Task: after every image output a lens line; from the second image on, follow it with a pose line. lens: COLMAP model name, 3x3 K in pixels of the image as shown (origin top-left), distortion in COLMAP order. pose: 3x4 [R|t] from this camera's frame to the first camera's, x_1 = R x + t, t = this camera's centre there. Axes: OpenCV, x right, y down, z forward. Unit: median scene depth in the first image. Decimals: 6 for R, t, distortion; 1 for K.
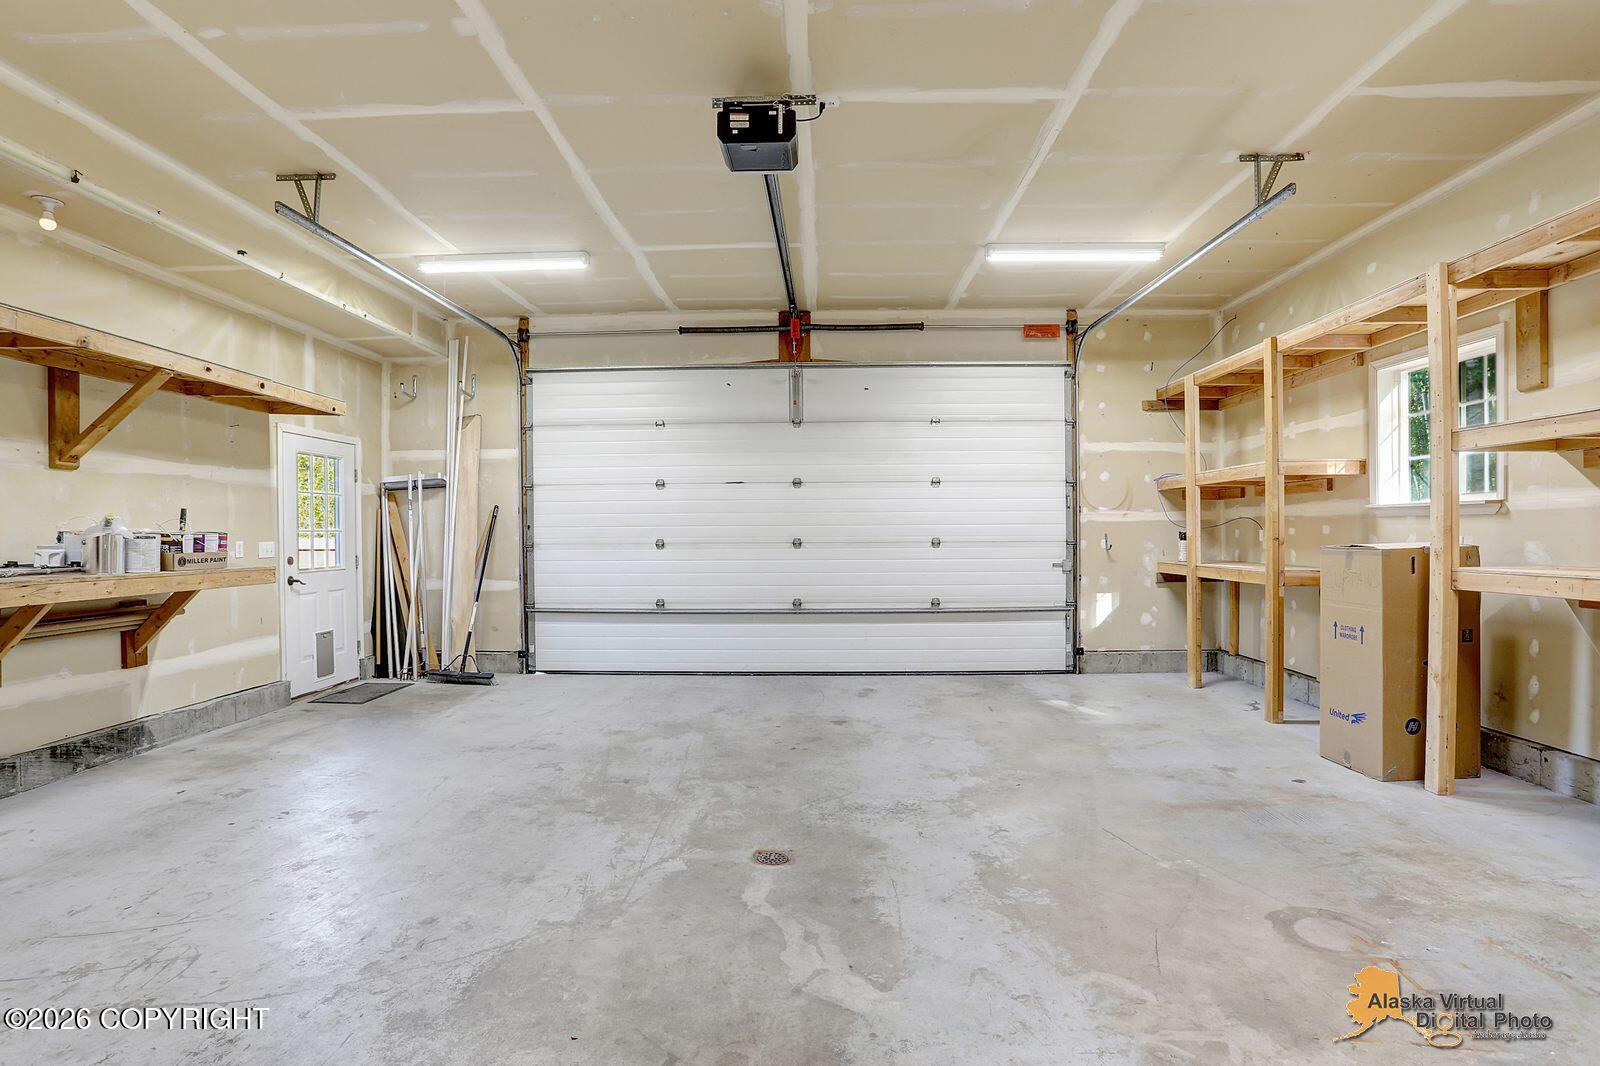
lens RADIAL K [[782.6, 0, 798.9], [0, 782.6, 534.9], [0, 0, 1]] dist [-0.045407, 0.010230]
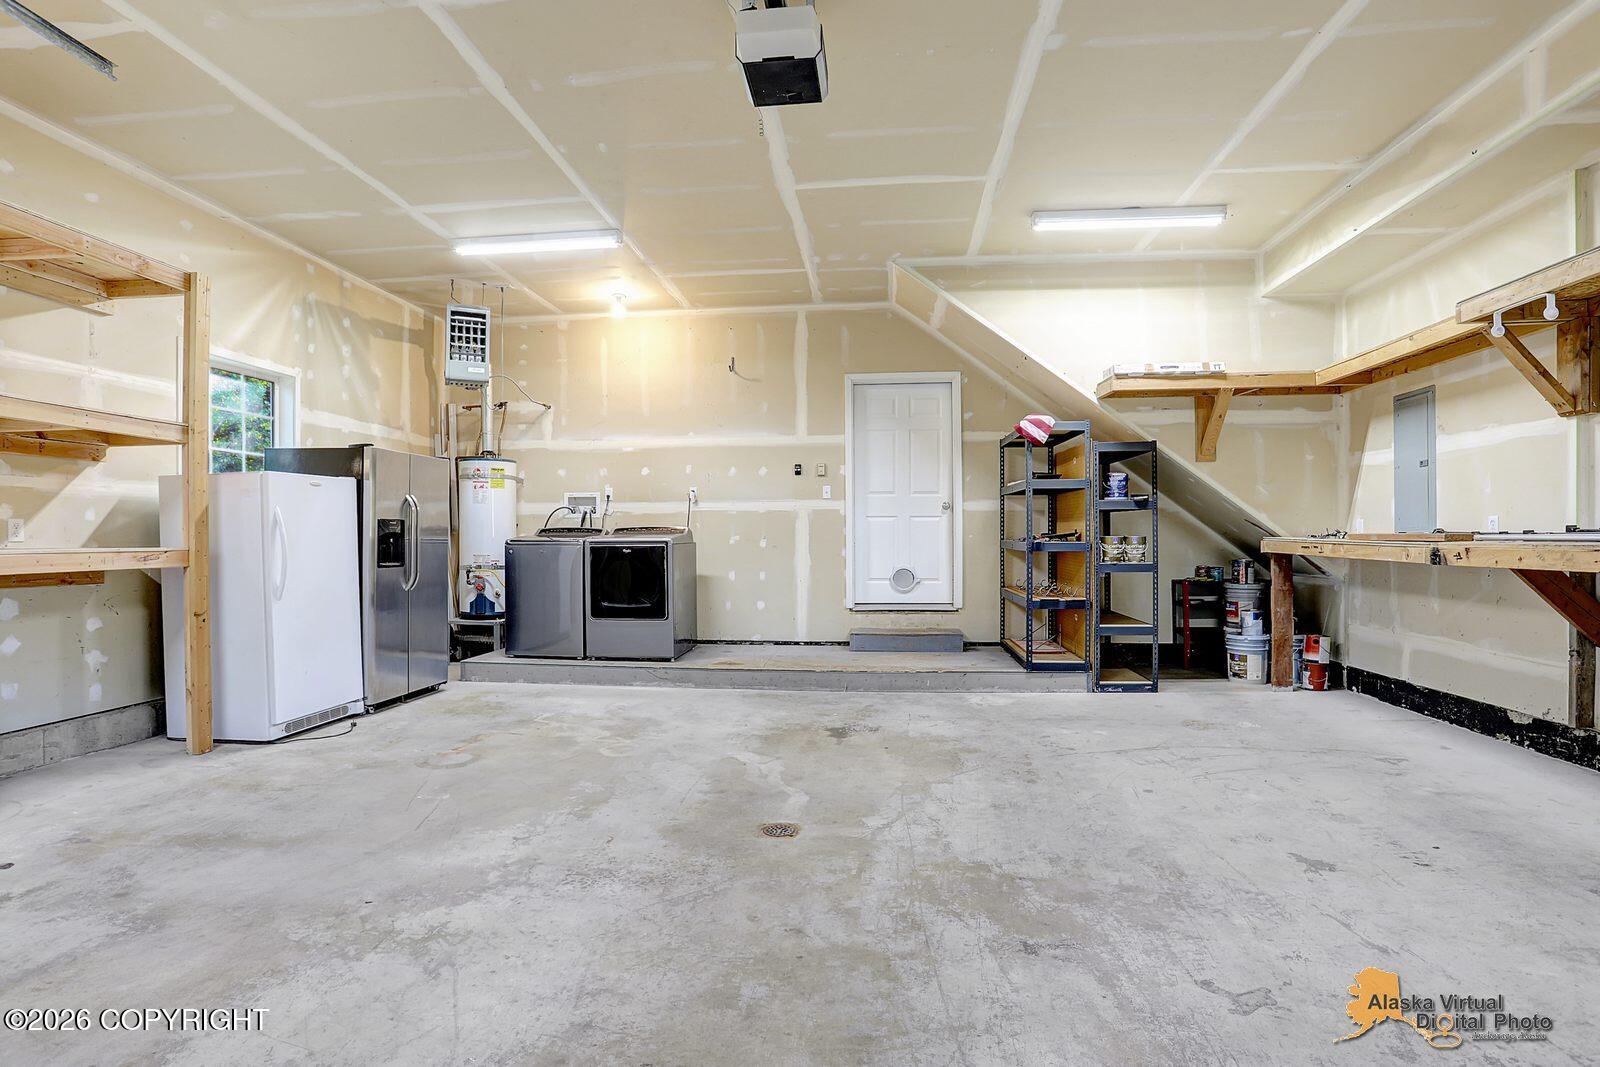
lens RADIAL K [[782.6, 0, 800.6], [0, 782.6, 541.0], [0, 0, 1]] dist [-0.045407, 0.010230]
pose [[-0.997241, 0.011141, 0.073398, -0.137307], [0.011491, 0.999925, 0.004349, 0.042309], [-0.073344, 0.005180, -0.997293, 1.971060]]
